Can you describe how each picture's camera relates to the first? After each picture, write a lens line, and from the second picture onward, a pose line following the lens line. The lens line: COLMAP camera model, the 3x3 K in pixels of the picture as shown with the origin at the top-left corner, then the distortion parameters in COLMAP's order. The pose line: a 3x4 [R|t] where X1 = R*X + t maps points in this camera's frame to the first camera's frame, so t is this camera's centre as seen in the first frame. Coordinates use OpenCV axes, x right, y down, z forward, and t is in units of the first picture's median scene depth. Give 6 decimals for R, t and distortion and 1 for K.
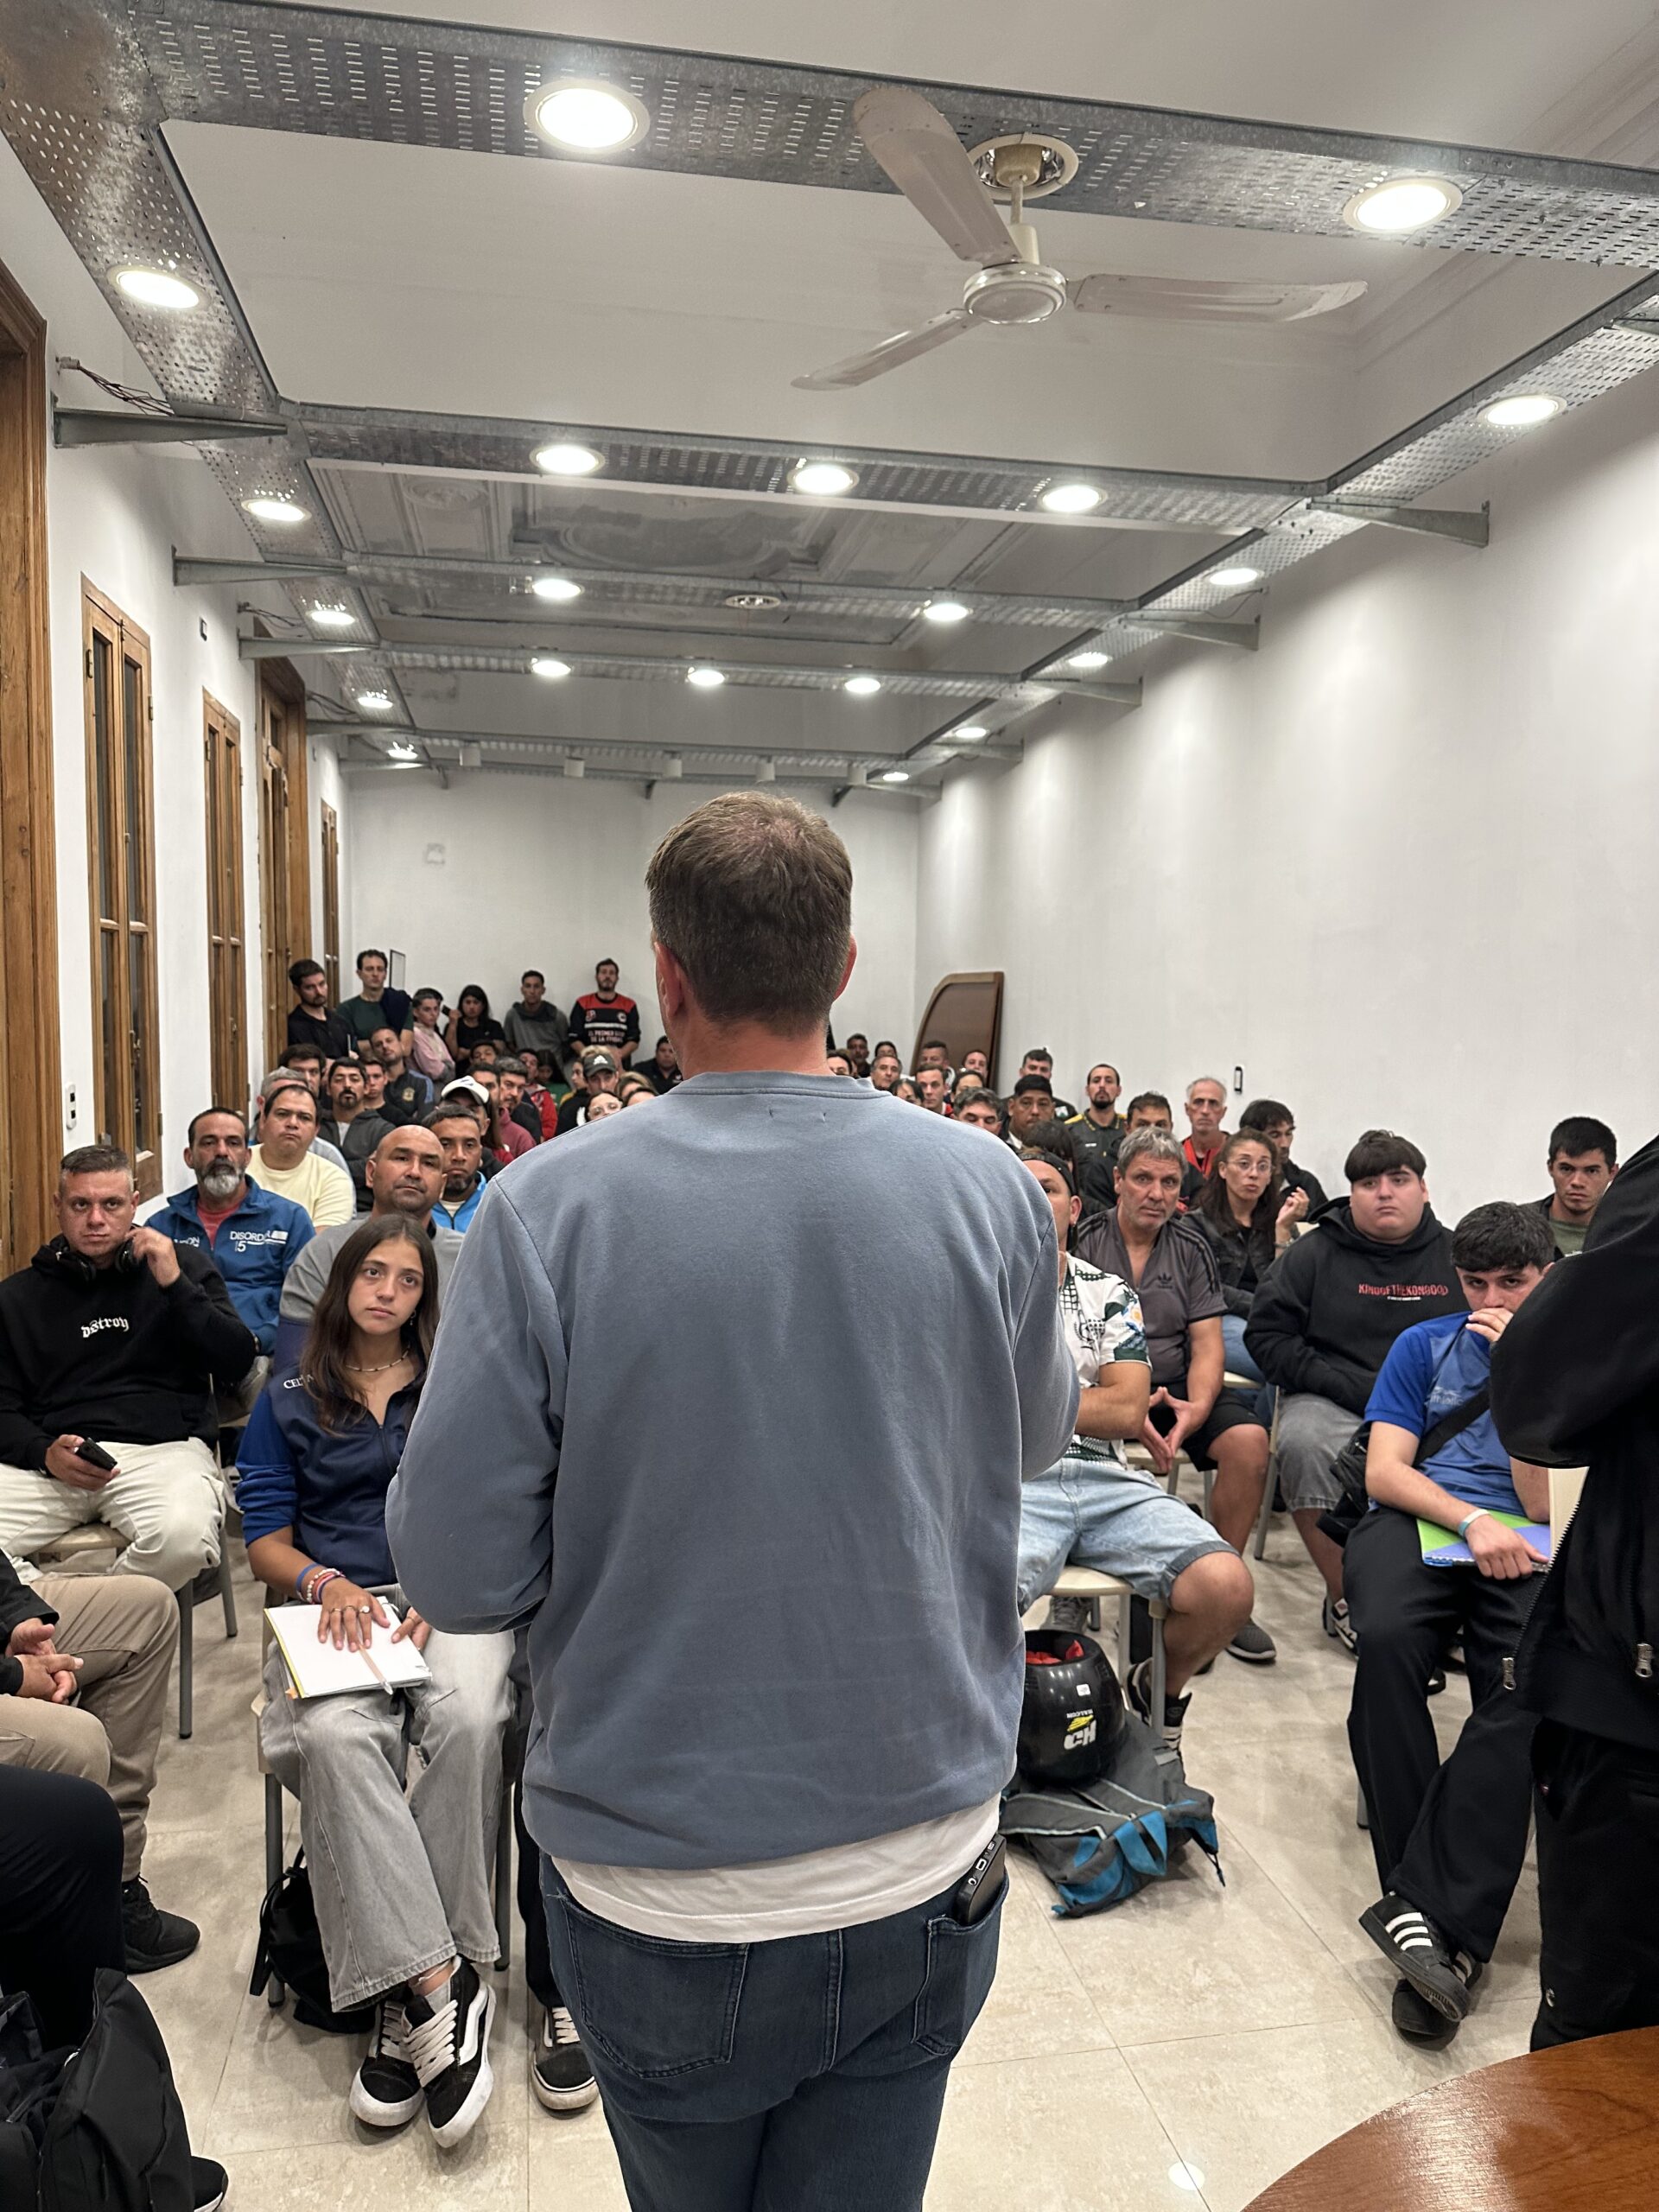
lens RADIAL K [[1546.4, 0, 842.6], [0, 1546.4, 1129.3], [0, 0, 1]] dist [0.044612, -0.048626]
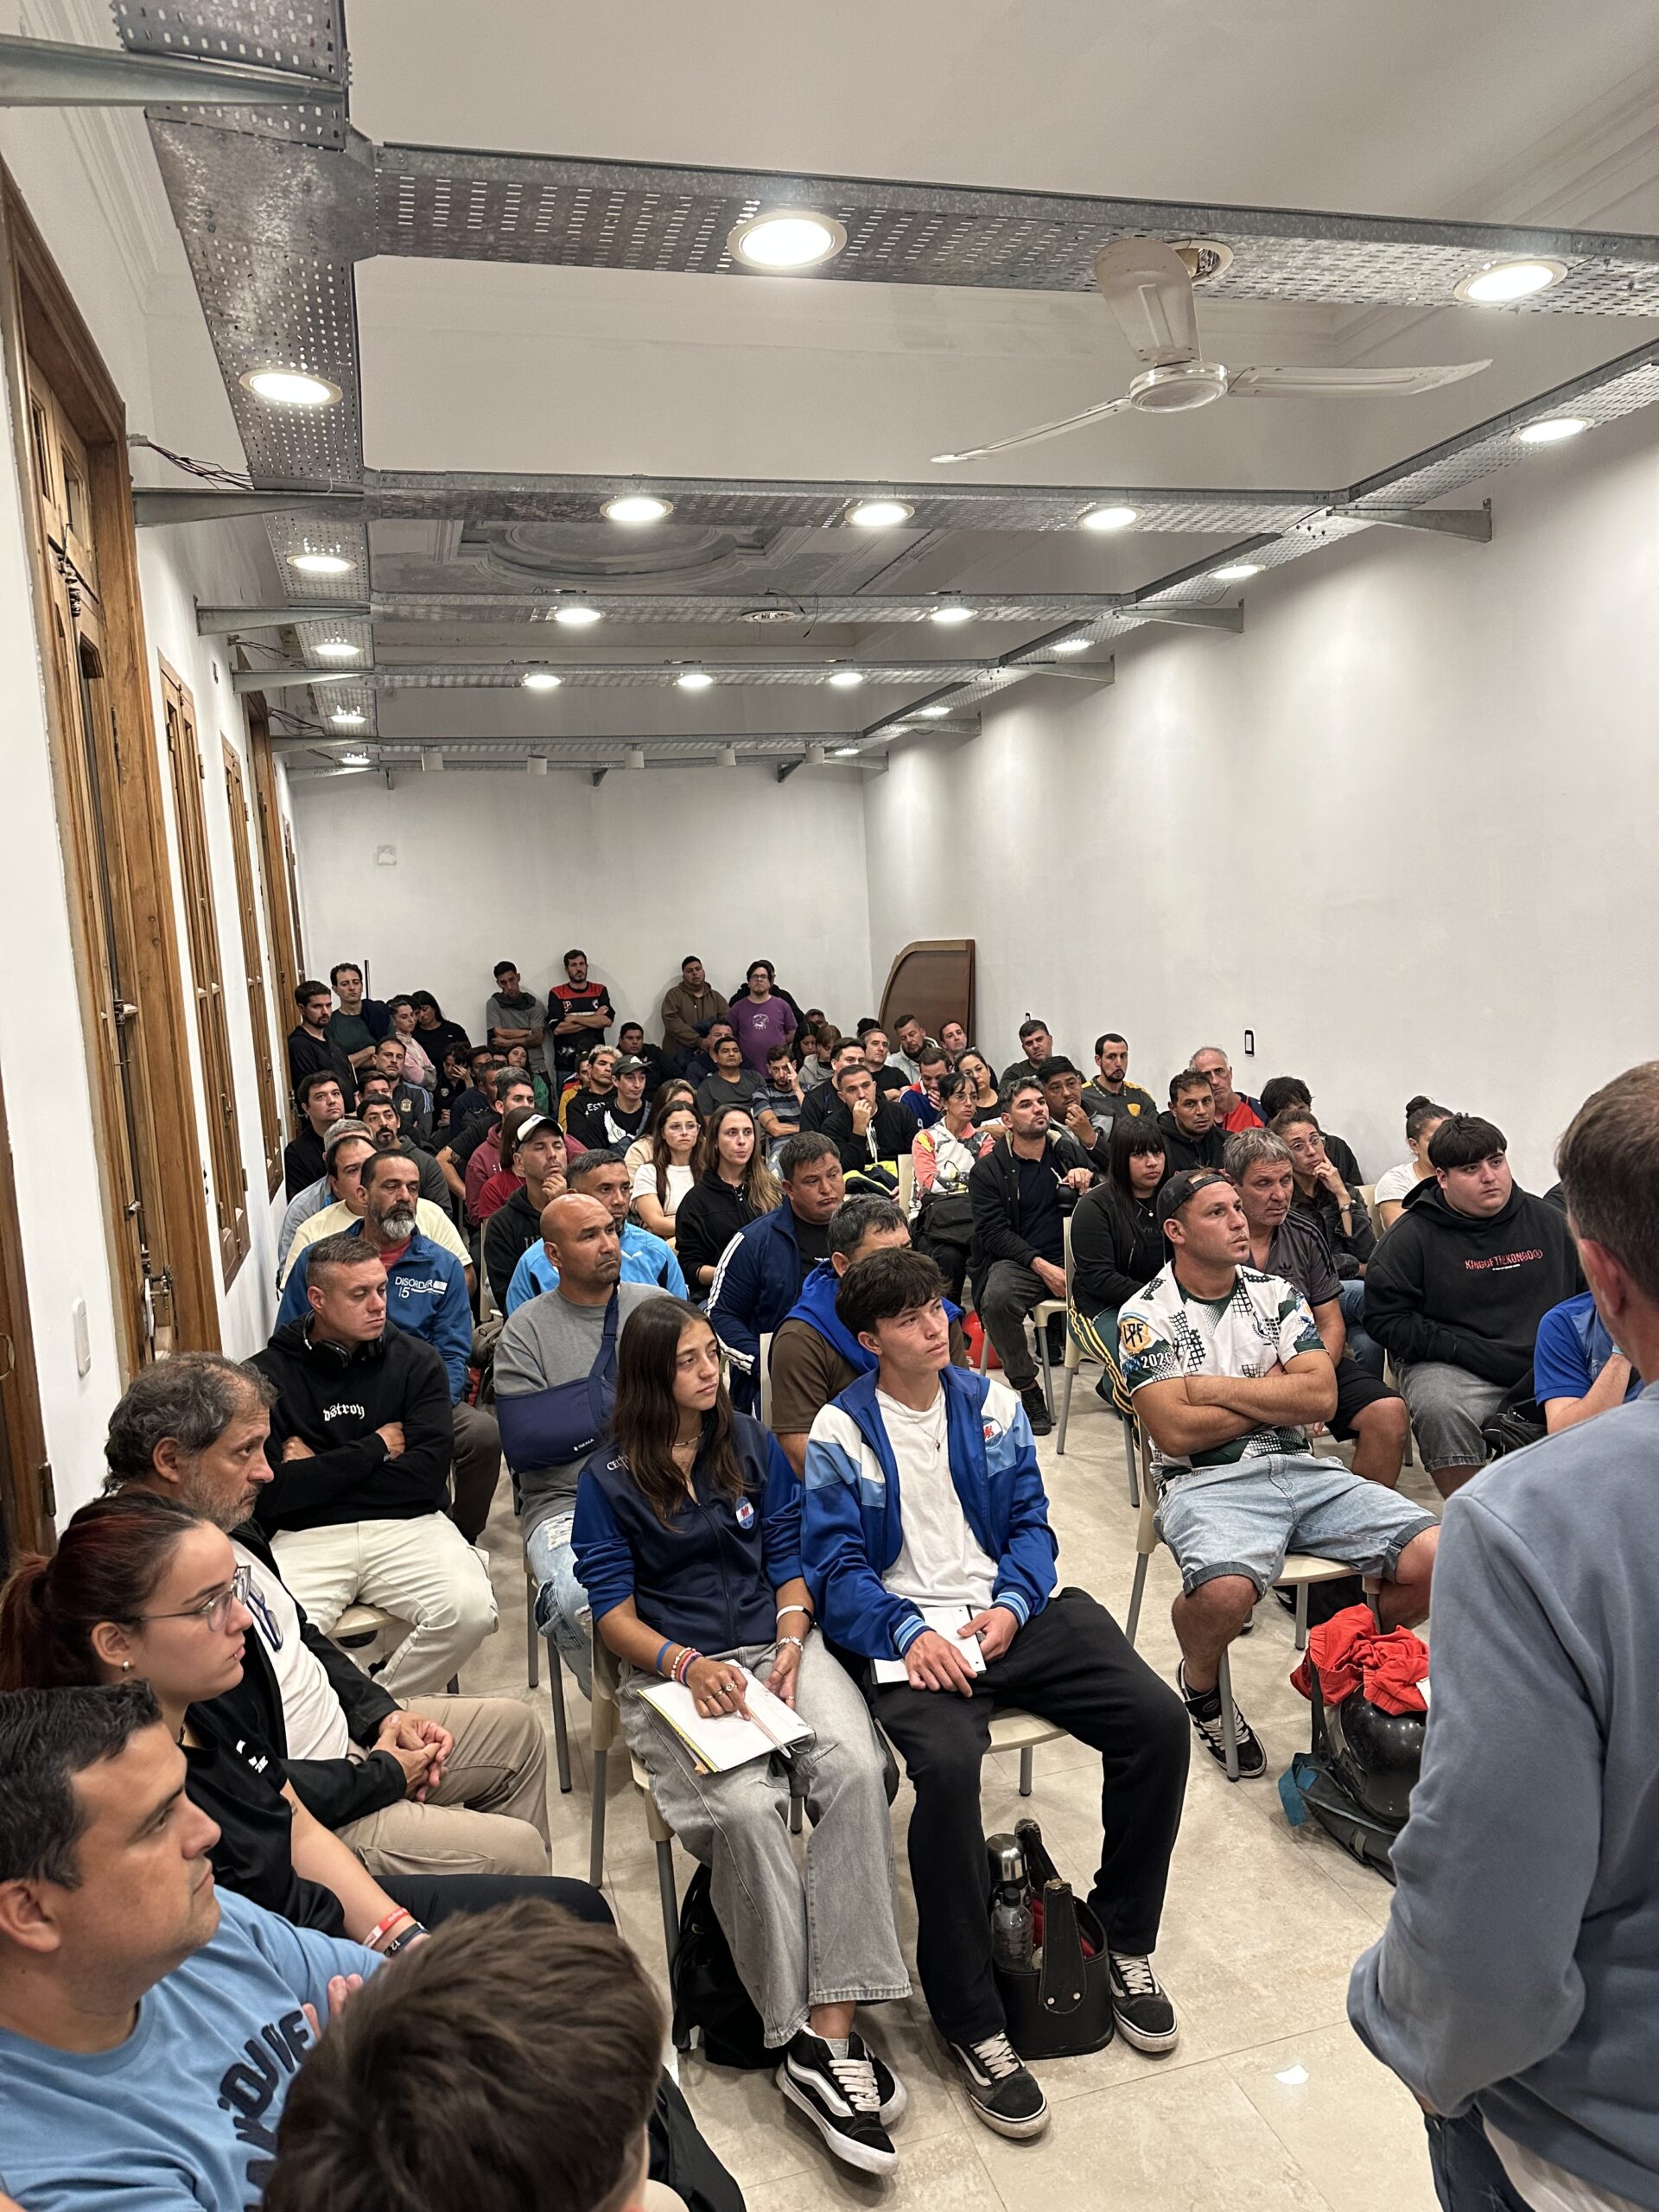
lens RADIAL K [[1546.4, 0, 825.7], [0, 1546.4, 1105.5], [0, 0, 1]] dist [0.044612, -0.048626]
pose [[0.993478, -0.079444, 0.081793, -0.163547], [0.076957, 0.996484, 0.033128, -0.063693], [-0.084137, -0.026617, 0.996099, -0.034076]]
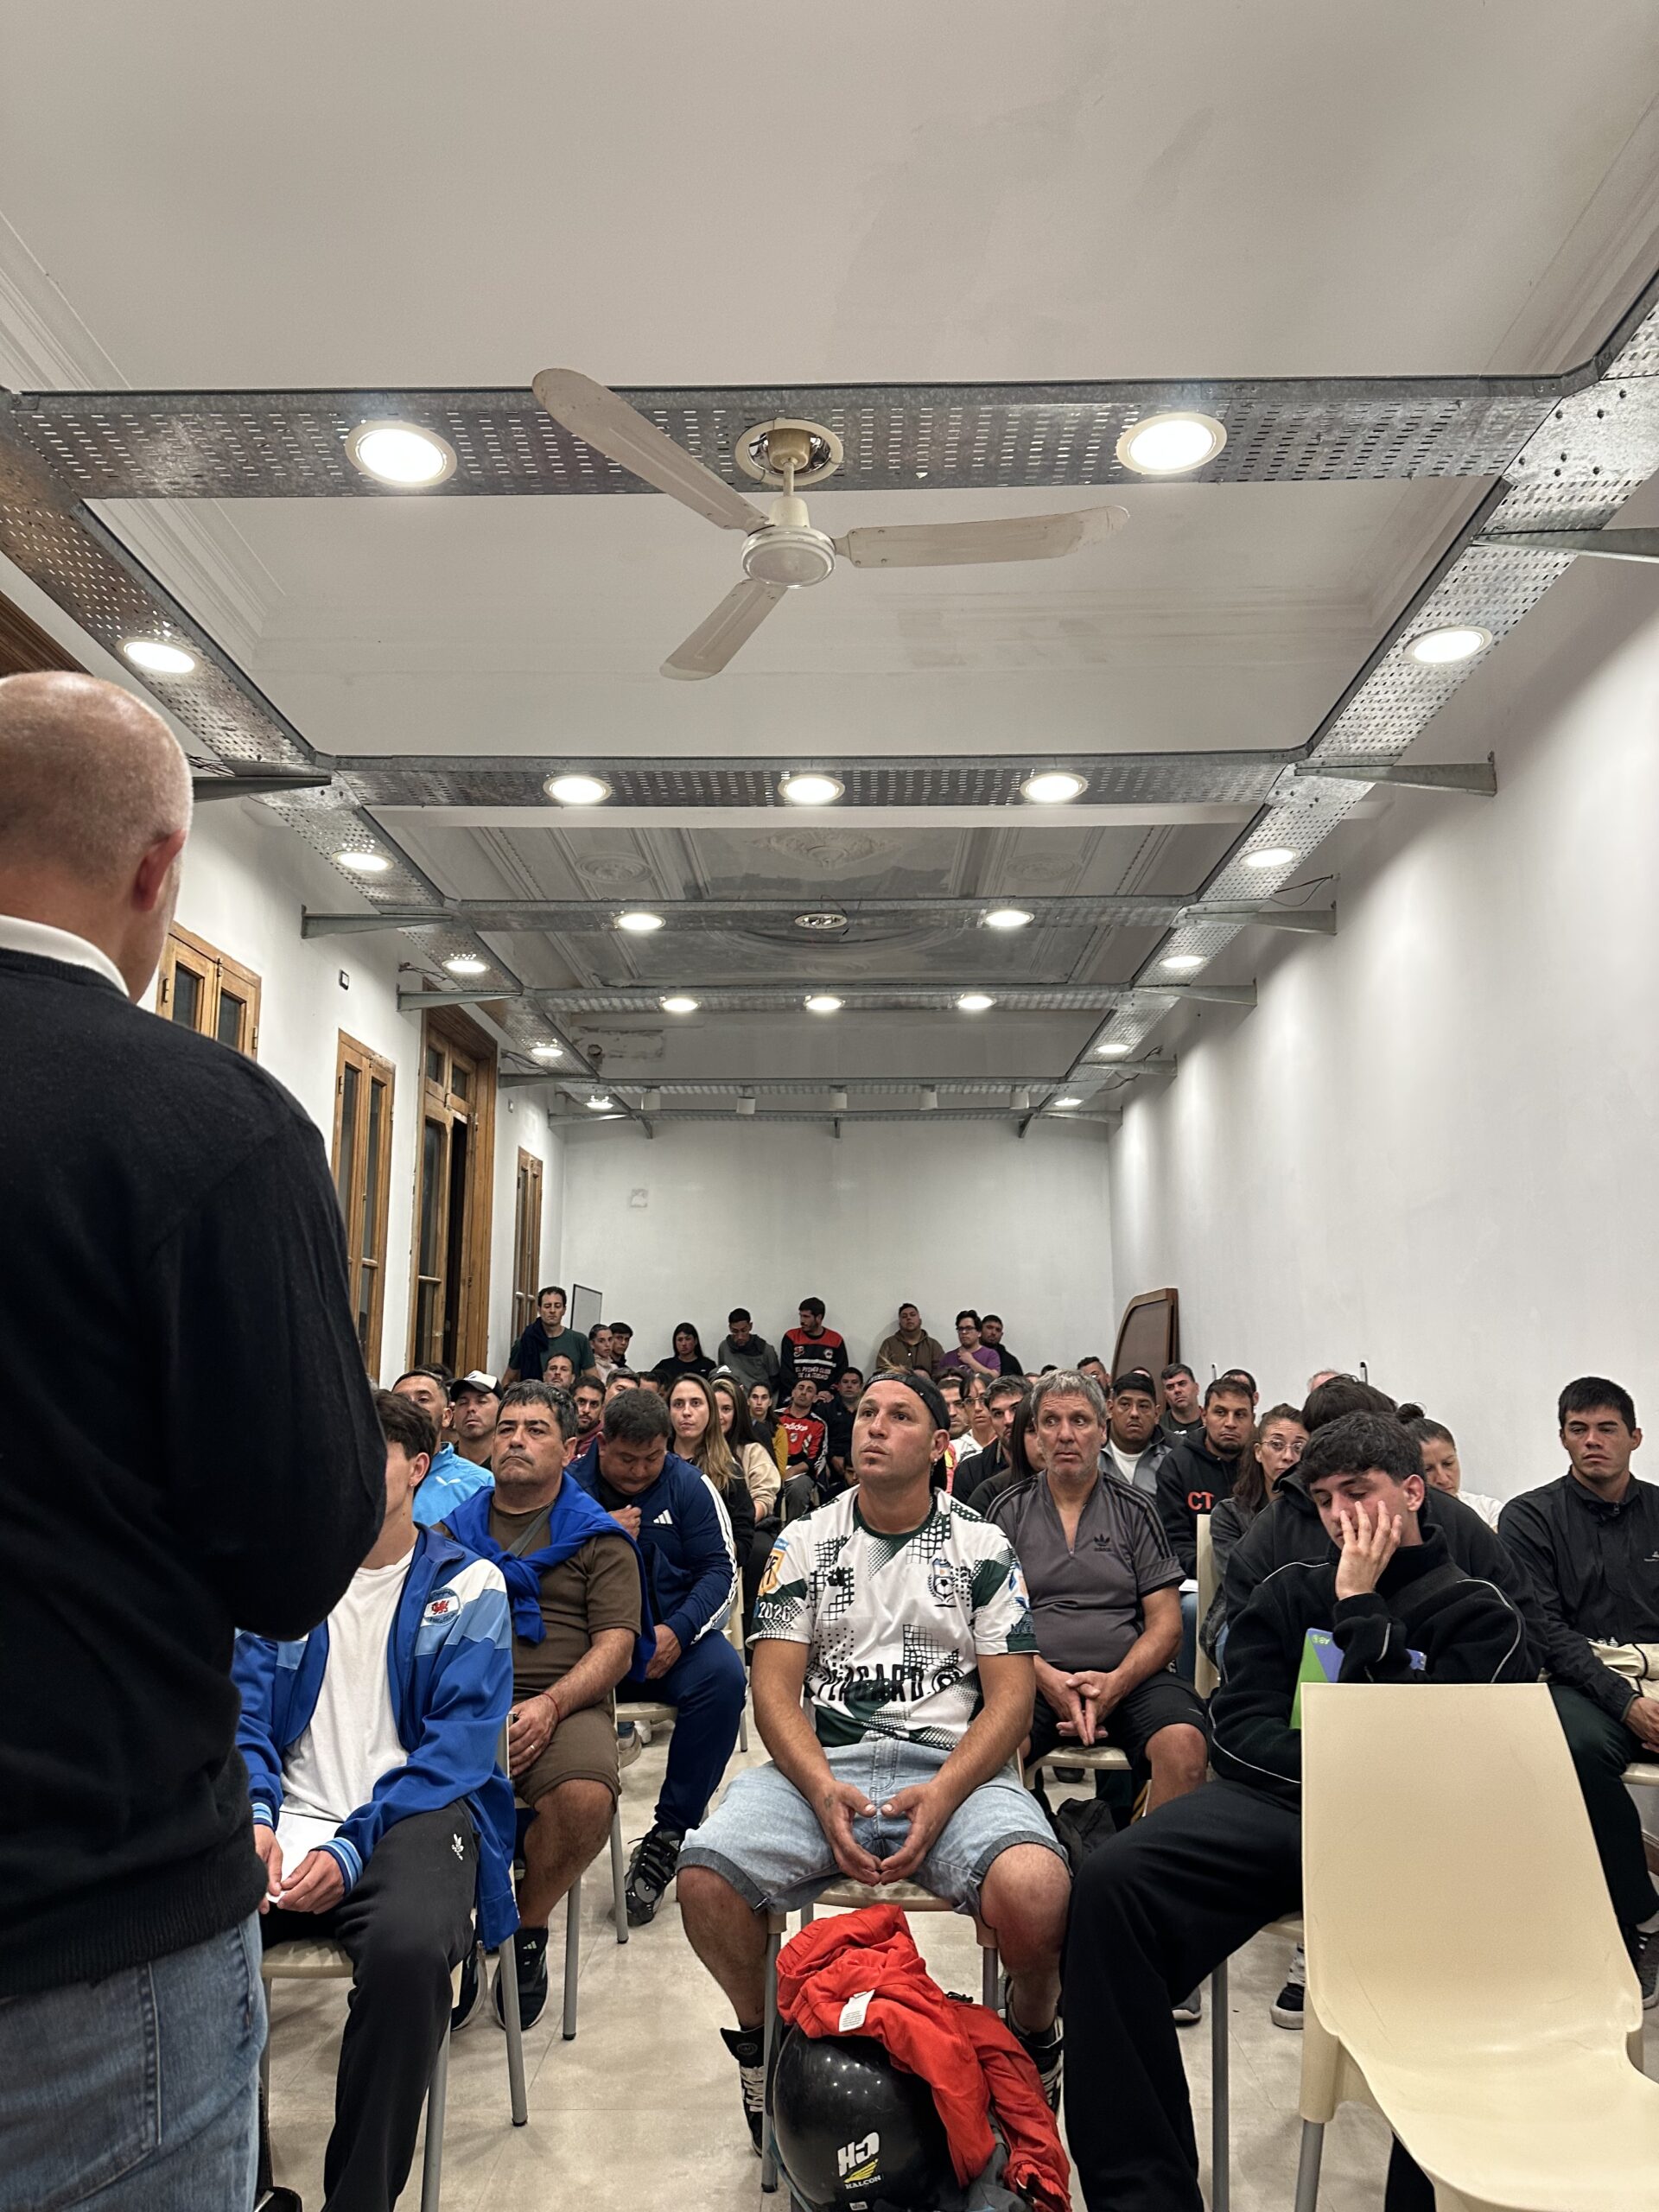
lens RADIAL K [[1546.4, 0, 824.3], [0, 1546.4, 1140.7], [0, 0, 1]] dist [0.044612, -0.048626]
pose [[0.980379, -0.042240, -0.192542, 0.175831], [-0.001856, 0.974750, -0.223289, 0.051074], [0.197112, 0.219266, 0.955547, 0.038365]]
